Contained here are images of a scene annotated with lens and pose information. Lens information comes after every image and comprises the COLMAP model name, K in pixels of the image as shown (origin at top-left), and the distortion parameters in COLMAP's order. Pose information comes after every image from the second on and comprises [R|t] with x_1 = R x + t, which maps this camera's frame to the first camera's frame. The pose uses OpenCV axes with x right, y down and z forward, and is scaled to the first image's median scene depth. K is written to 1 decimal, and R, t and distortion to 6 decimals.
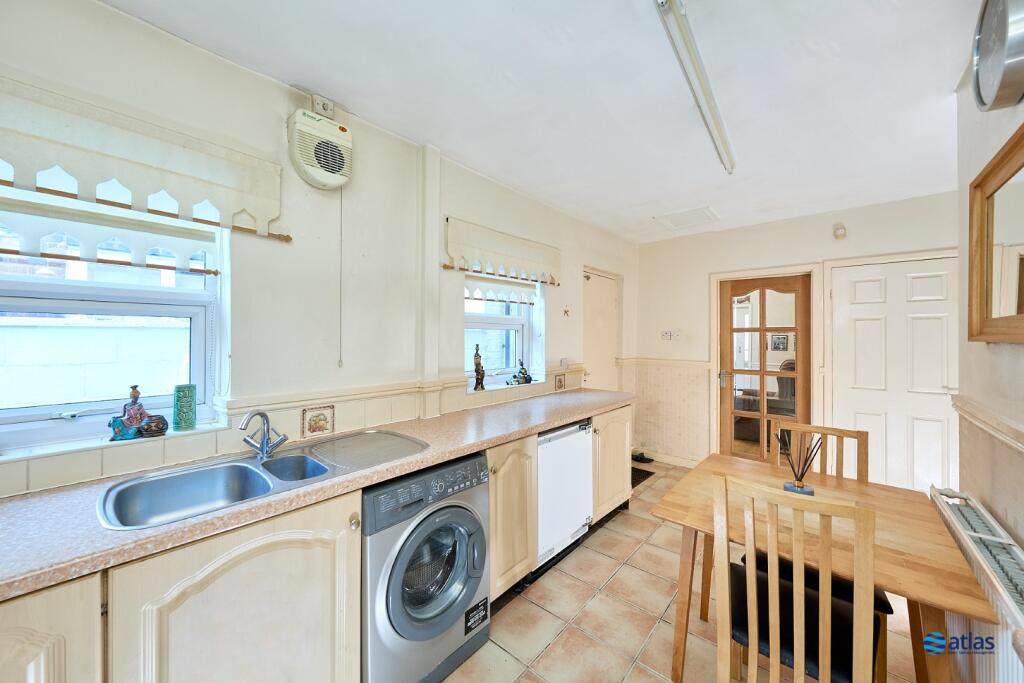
lens RADIAL K [[377.7, 0, 507.1], [0, 377.7, 339.5], [0, 0, 1]] dist [0.001147, 0.000028]
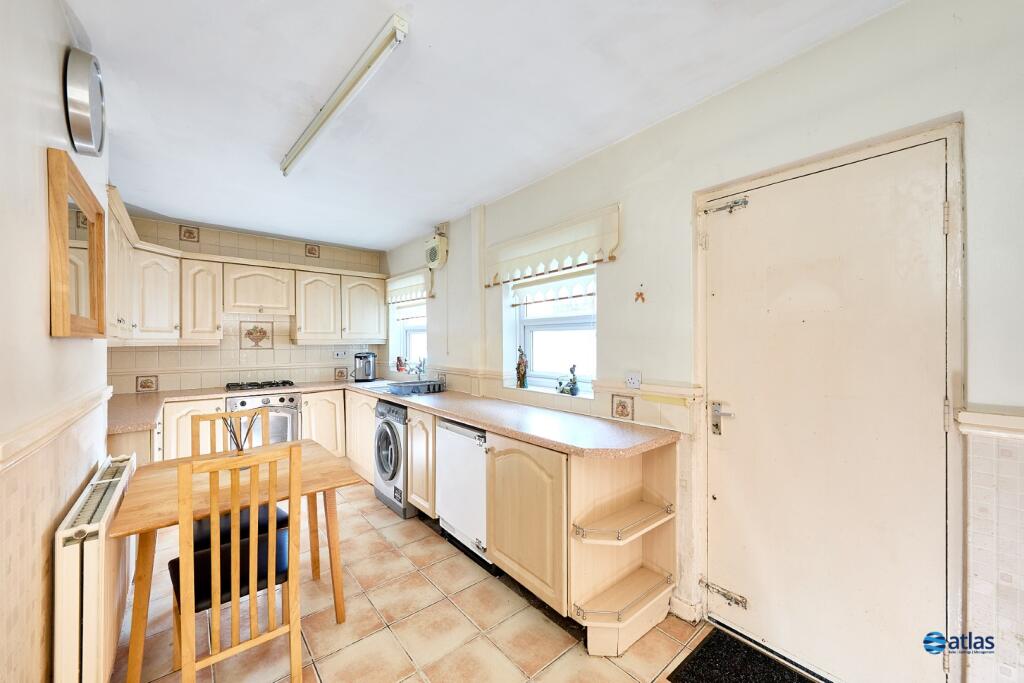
lens RADIAL K [[377.7, 0, 503.3], [0, 377.7, 341.6], [0, 0, 1]] dist [0.001147, 0.000028]
pose [[-0.173924, 0.008813, -0.984720, 0.910378], [0.005568, 0.999953, 0.007966, -0.005882], [0.984743, -0.004098, -0.173964, 1.023721]]
